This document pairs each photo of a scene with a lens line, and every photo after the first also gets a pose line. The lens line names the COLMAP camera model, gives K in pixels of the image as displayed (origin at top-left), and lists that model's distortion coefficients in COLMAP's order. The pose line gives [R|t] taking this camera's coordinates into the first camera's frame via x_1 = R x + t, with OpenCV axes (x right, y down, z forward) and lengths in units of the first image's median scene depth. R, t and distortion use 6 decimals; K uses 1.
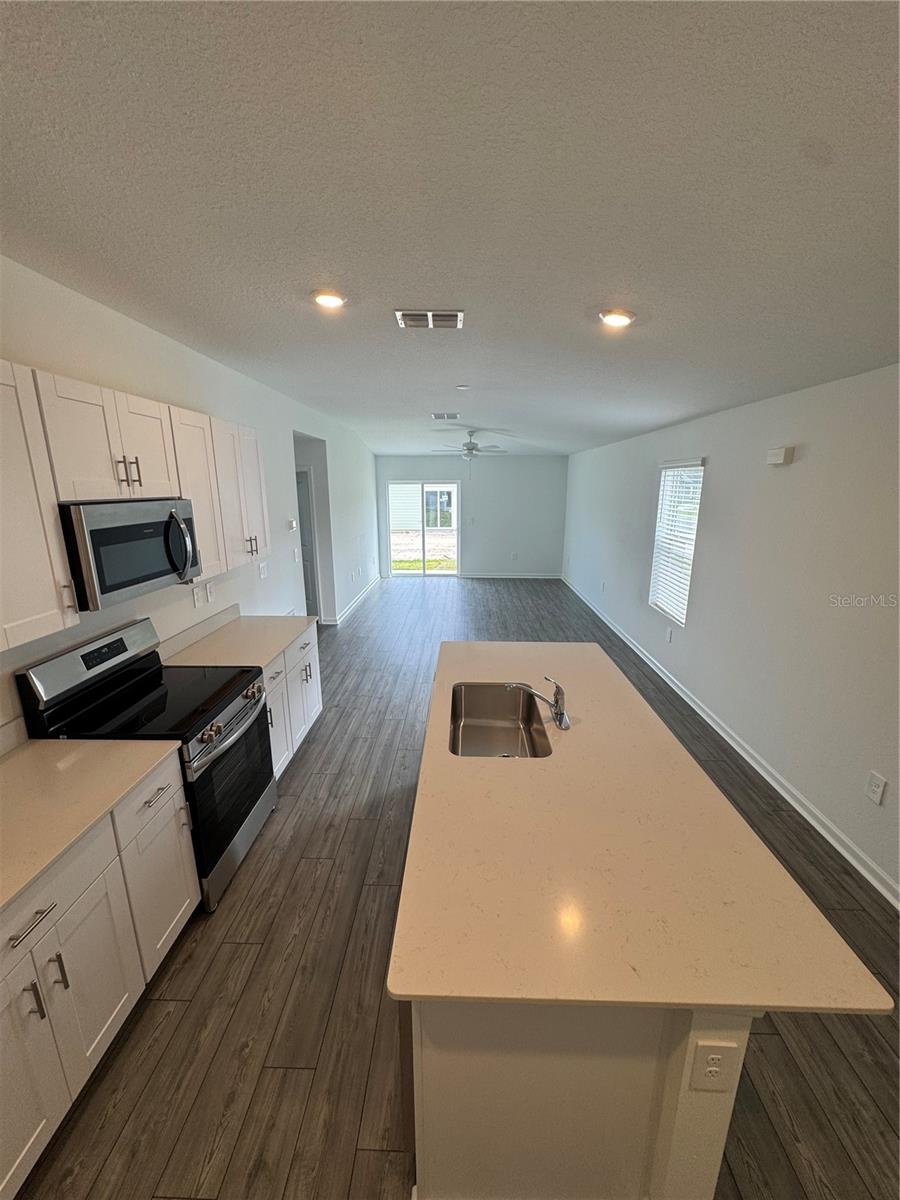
lens RADIAL K [[476.3, 0, 451.8], [0, 476.3, 601.0], [0, 0, 1]] dist [-0.001374, 0.000366]
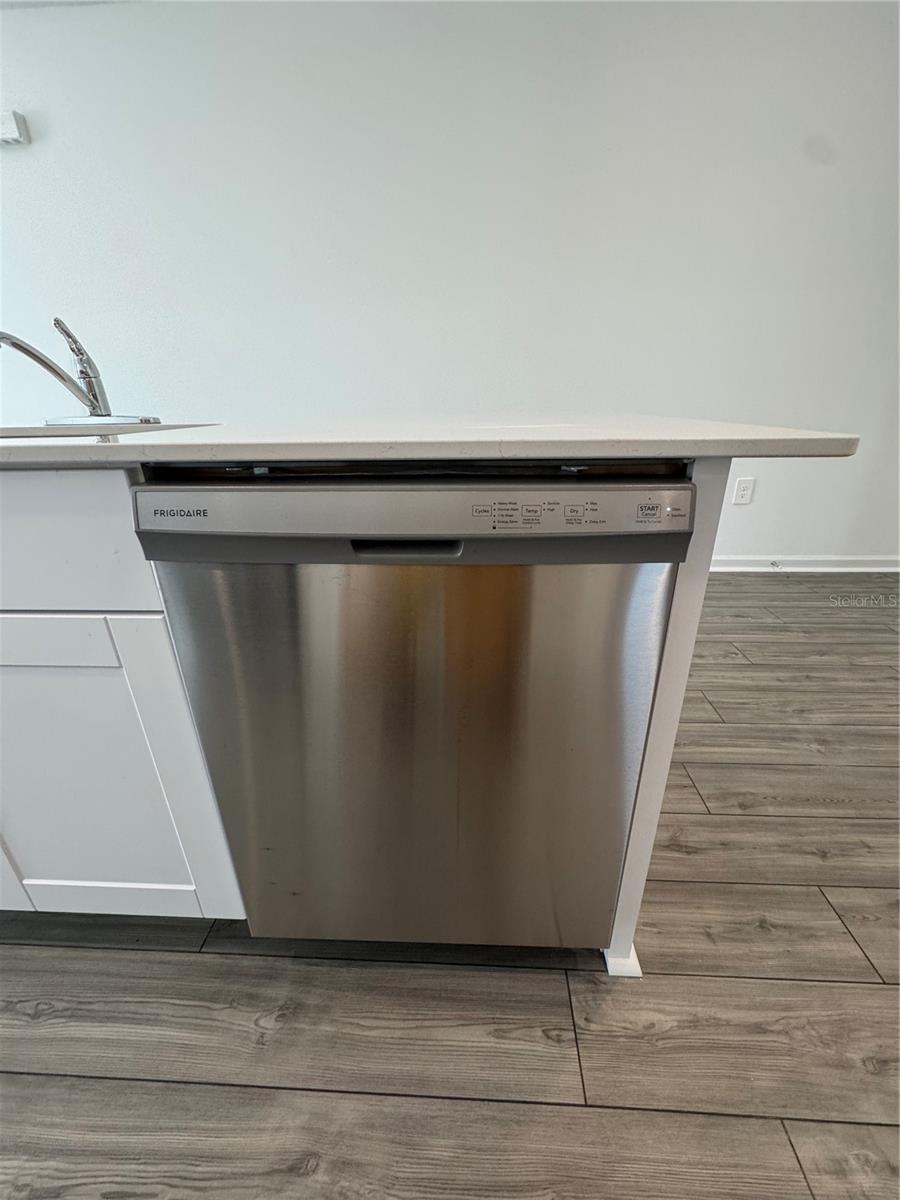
lens RADIAL K [[476.3, 0, 452.7], [0, 476.3, 603.6], [0, 0, 1]] dist [-0.001374, 0.000366]
pose [[0.021048, -0.395233, 0.918340, -0.281329], [0.255926, 0.890069, 0.377199, 0.297374], [-0.966467, 0.227088, 0.119885, 0.599760]]
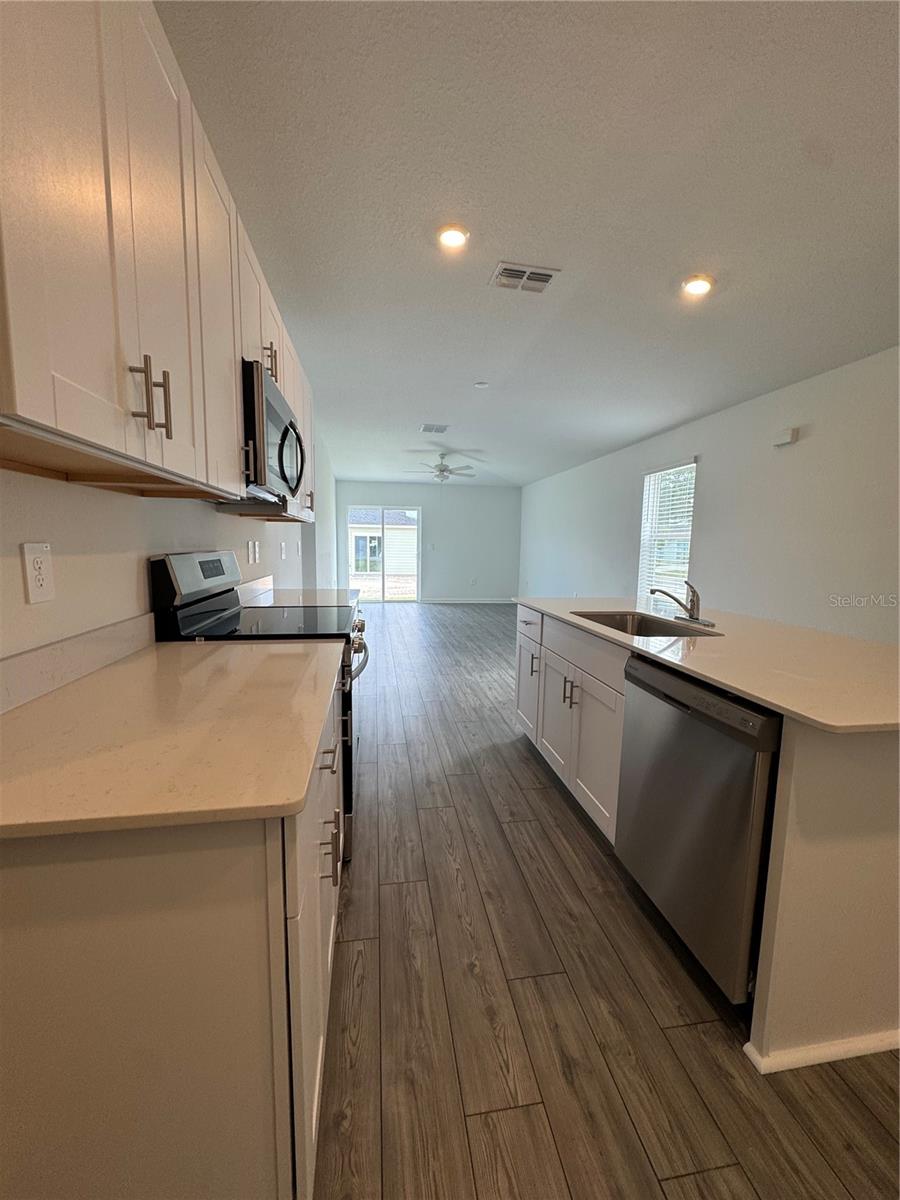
lens RADIAL K [[476.3, 0, 452.2], [0, 476.3, 600.6], [0, 0, 1]] dist [-0.001374, 0.000366]
pose [[0.982232, -0.006356, 0.187562, -0.464891], [0.028810, 0.992687, -0.117230, 0.286688], [-0.185445, 0.120550, 0.975232, 0.072850]]
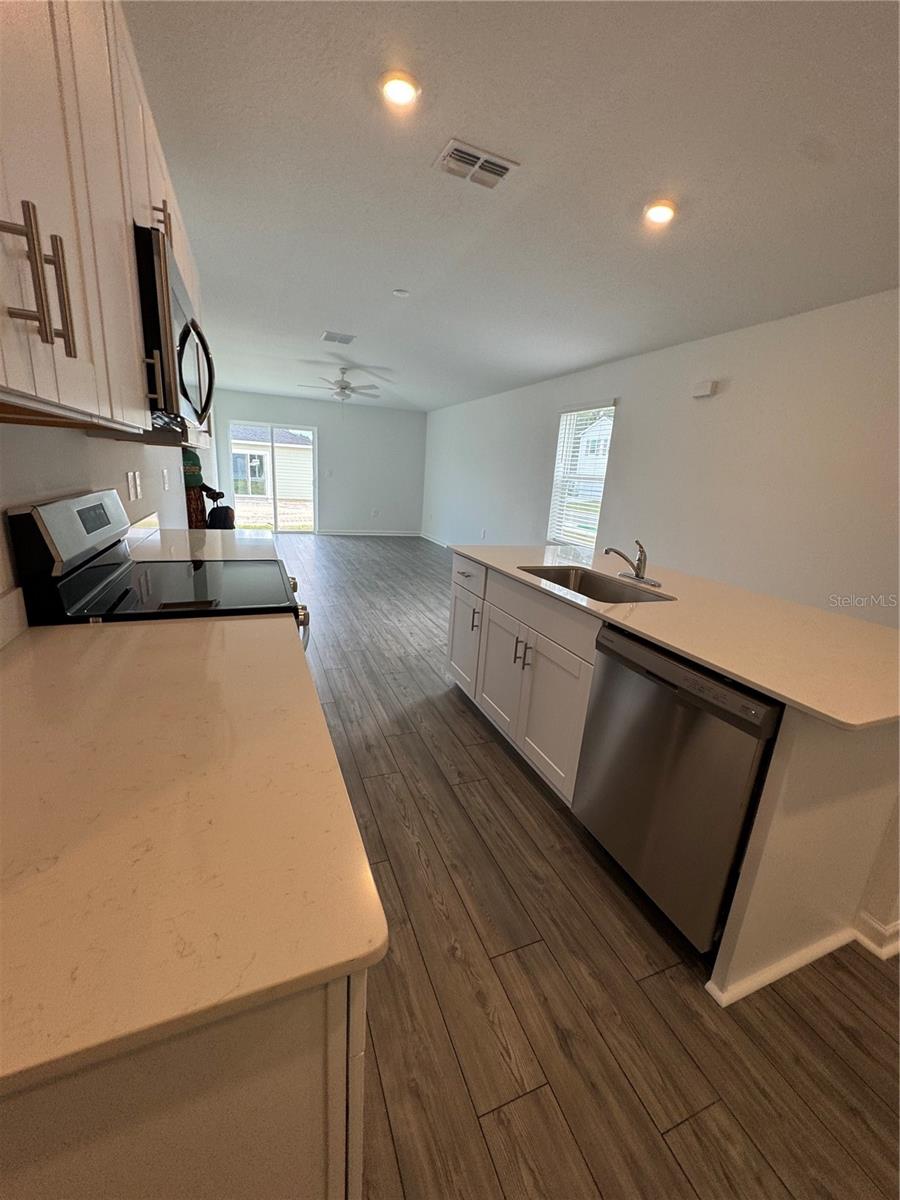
lens RADIAL K [[476.3, 0, 452.0], [0, 476.3, 600.9], [0, 0, 1]] dist [-0.001374, 0.000366]
pose [[0.914333, -0.047714, 0.402142, -0.551826], [0.033085, 0.998516, 0.043248, 0.215594], [-0.403609, -0.026238, 0.914555, 0.189996]]
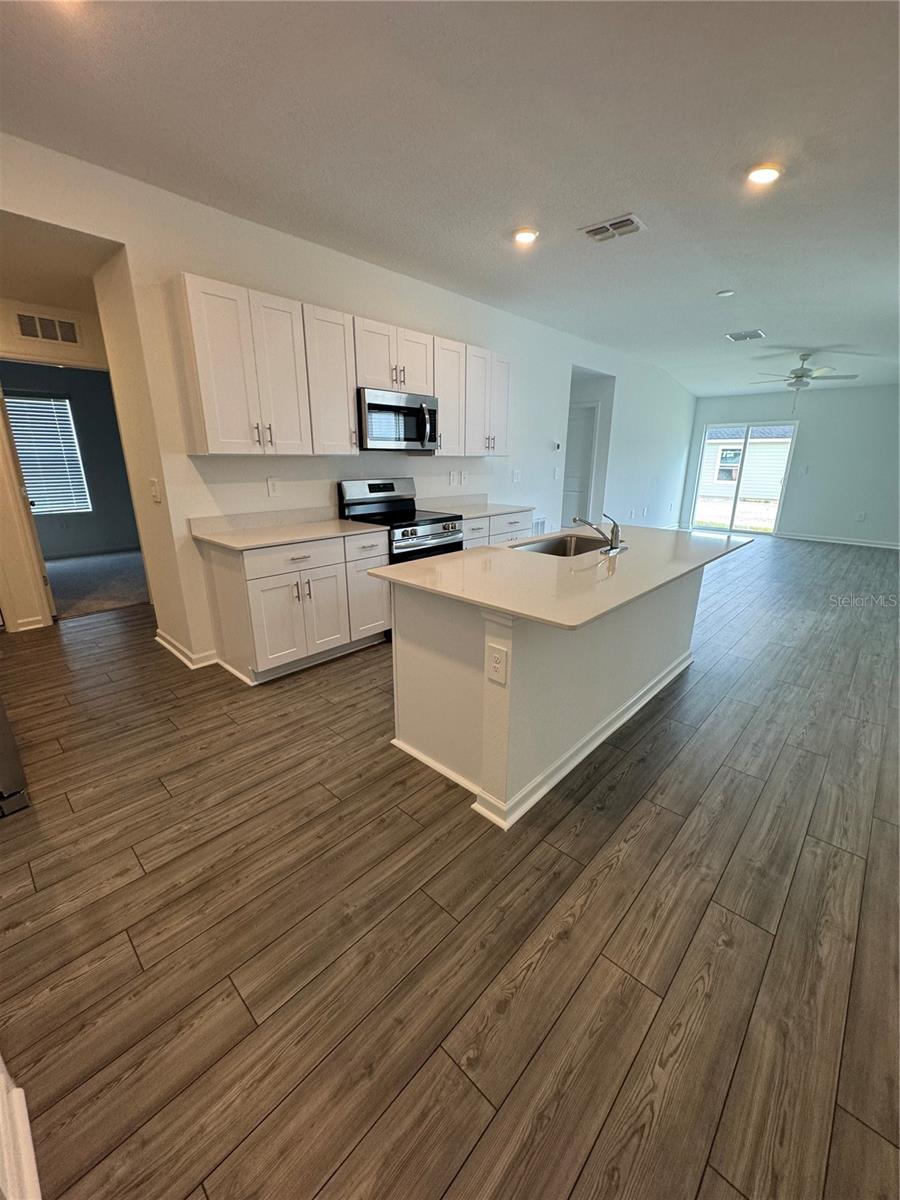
lens RADIAL K [[476.3, 0, 451.0], [0, 476.3, 600.7], [0, 0, 1]] dist [-0.001374, 0.000366]
pose [[0.746591, 0.198588, -0.634953, 0.669677], [-0.163969, 0.979894, 0.113674, 0.279767], [0.644761, 0.019245, 0.764142, -0.171164]]
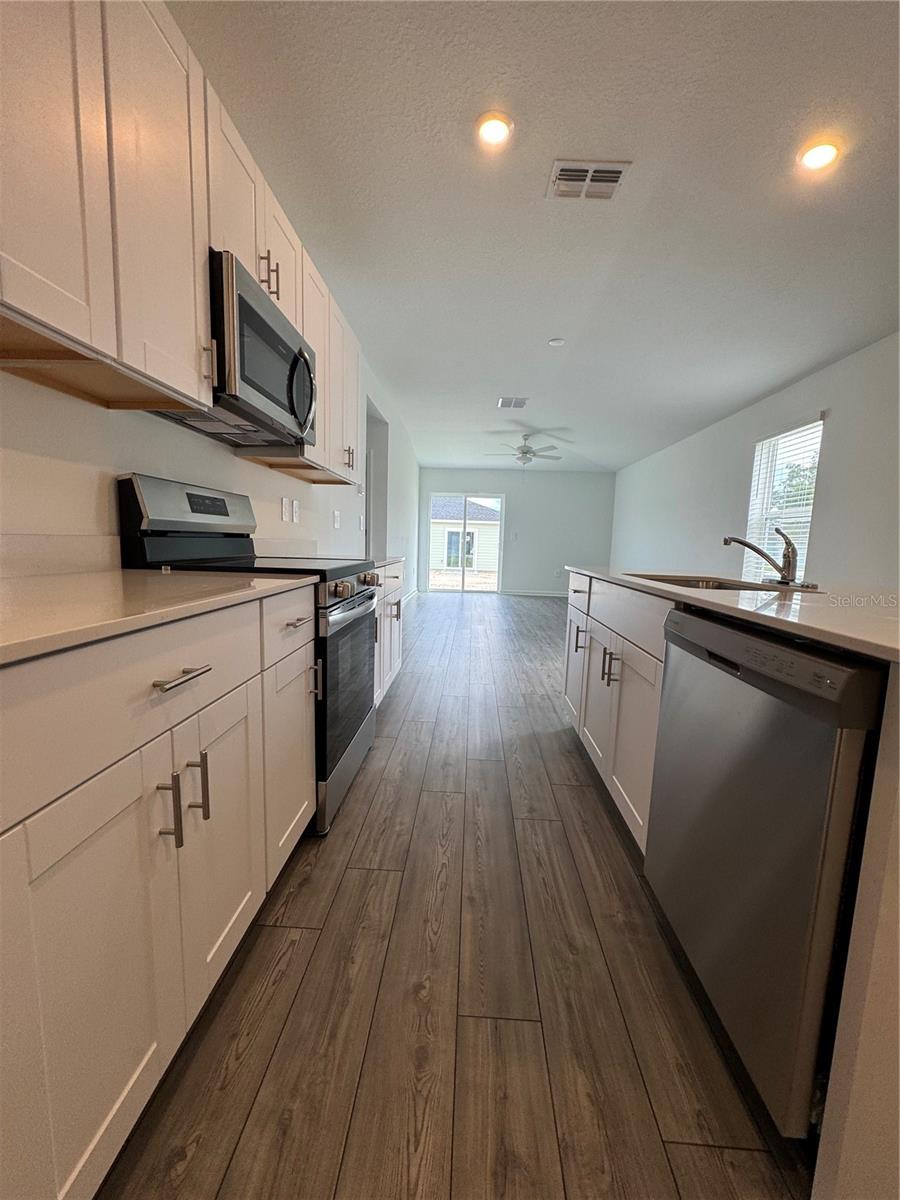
lens RADIAL K [[476.3, 0, 451.9], [0, 476.3, 600.8], [0, 0, 1]] dist [-0.001374, 0.000366]
pose [[0.999332, 0.033623, -0.014352, -0.296402], [-0.035081, 0.992425, -0.117739, 0.359298], [0.010284, 0.118164, 0.992941, 0.213310]]
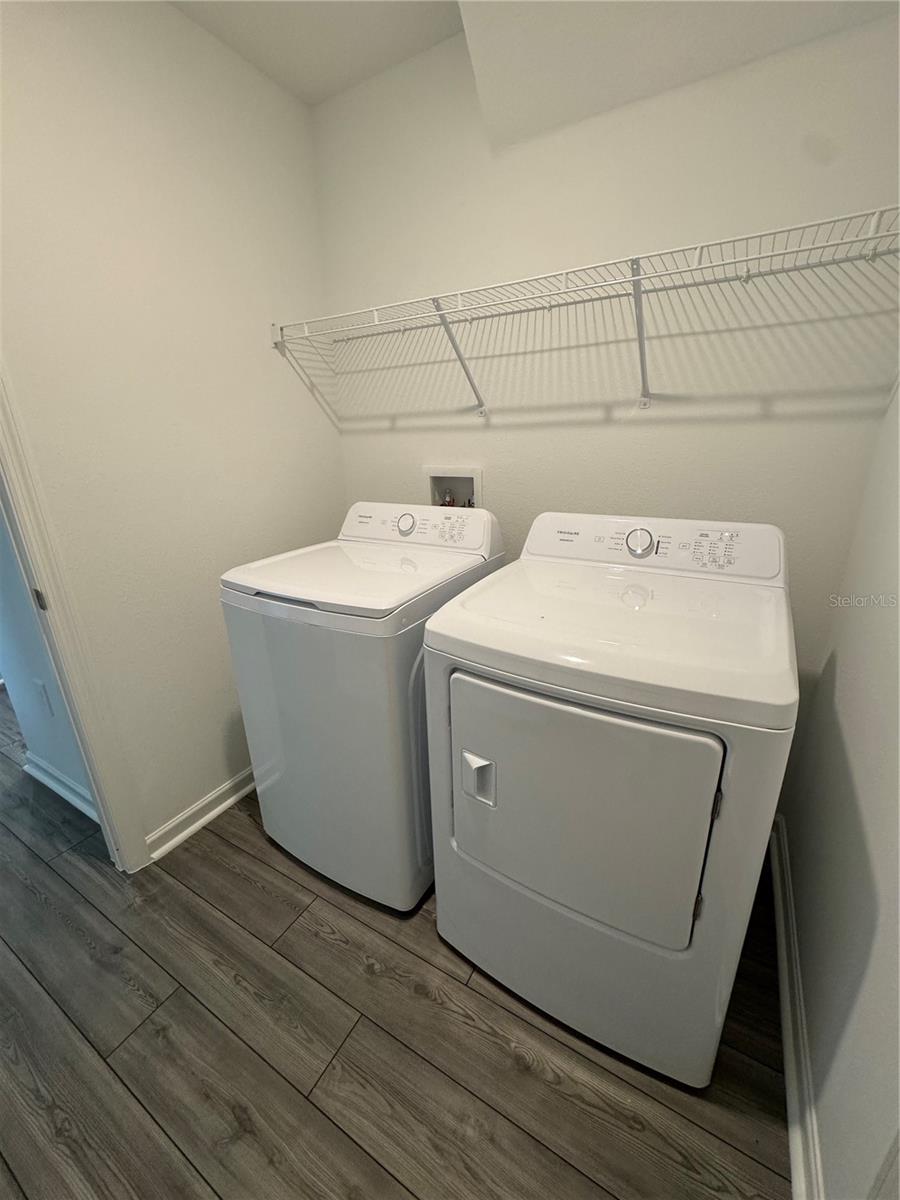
lens RADIAL K [[476.3, 0, 452.7], [0, 476.3, 601.9], [0, 0, 1]] dist [-0.001374, 0.000366]
pose [[0.476339, -0.291932, 0.829383, -0.616634], [0.229810, 0.951820, 0.203042, 0.192348], [-0.848698, 0.093883, 0.520478, 0.327826]]
